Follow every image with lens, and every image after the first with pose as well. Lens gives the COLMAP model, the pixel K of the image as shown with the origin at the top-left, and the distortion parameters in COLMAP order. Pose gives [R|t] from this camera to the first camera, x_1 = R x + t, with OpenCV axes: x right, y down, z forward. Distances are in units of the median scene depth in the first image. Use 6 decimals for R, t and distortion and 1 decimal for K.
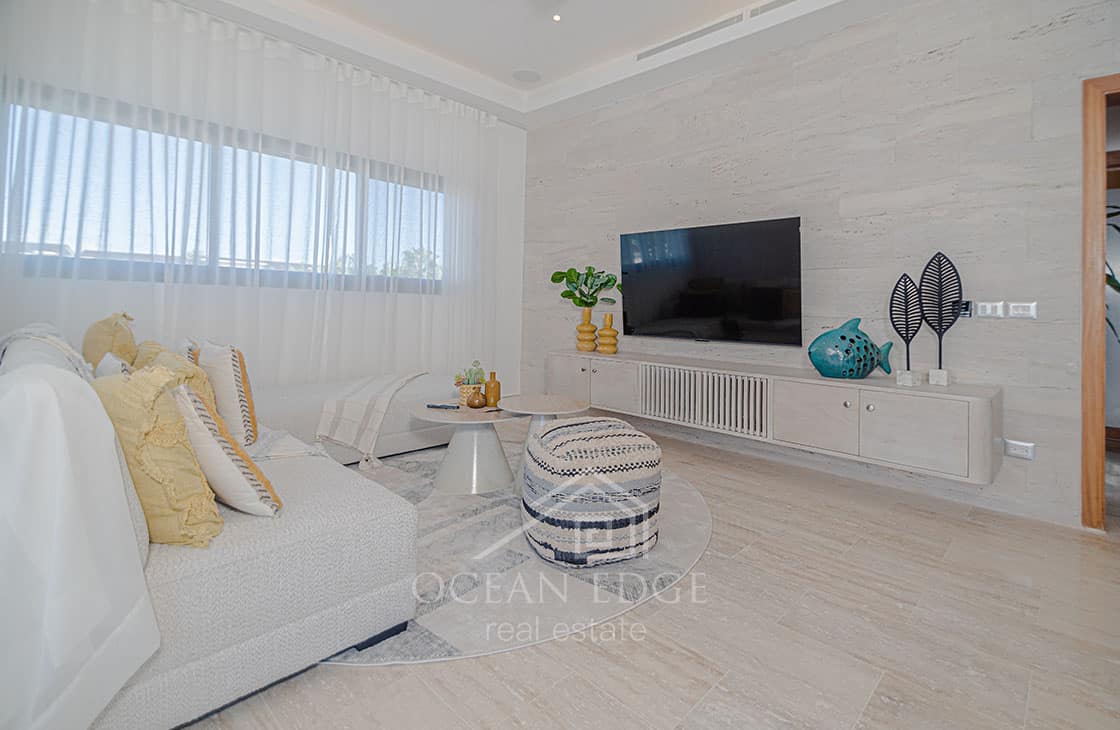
lens RADIAL K [[510.2, 0, 588.2], [0, 510.2, 347.5], [0, 0, 1]] dist [-0.000465, -0.000385]
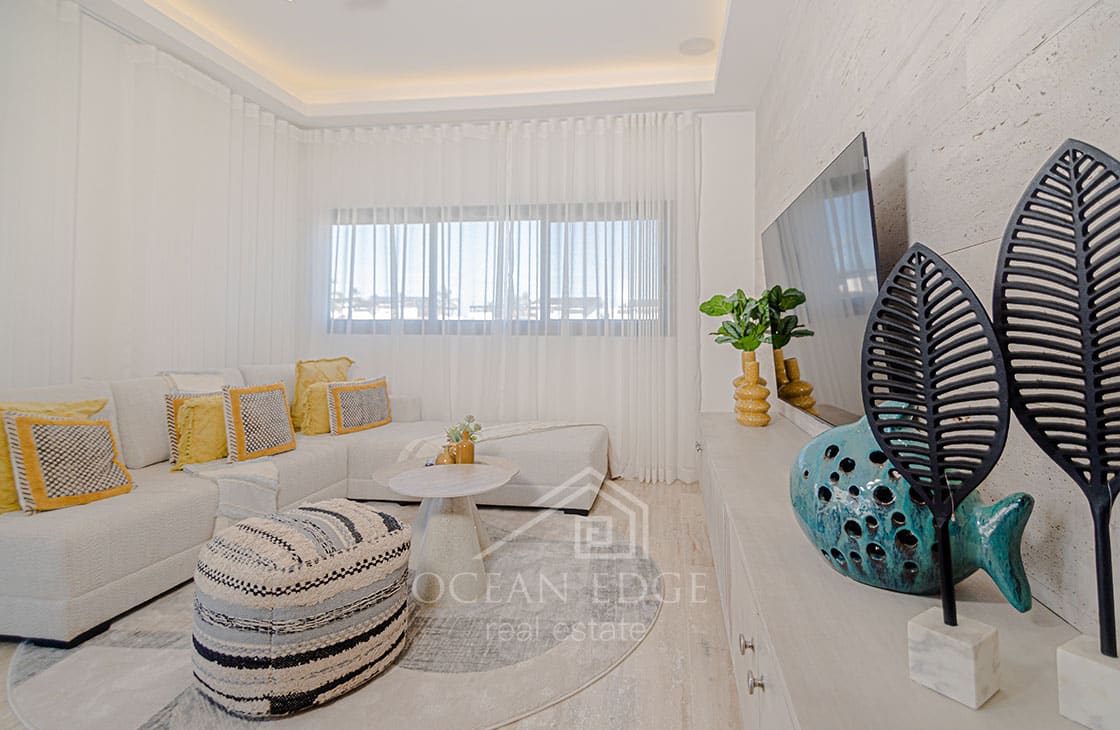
lens RADIAL K [[510.2, 0, 588.2], [0, 510.2, 347.5], [0, 0, 1]] dist [-0.000465, -0.000385]
pose [[0.580328, -0.011371, -0.814304, 0.582869], [-0.062774, 0.996303, -0.058650, -0.045358], [0.811960, 0.085153, 0.577468, 0.683969]]
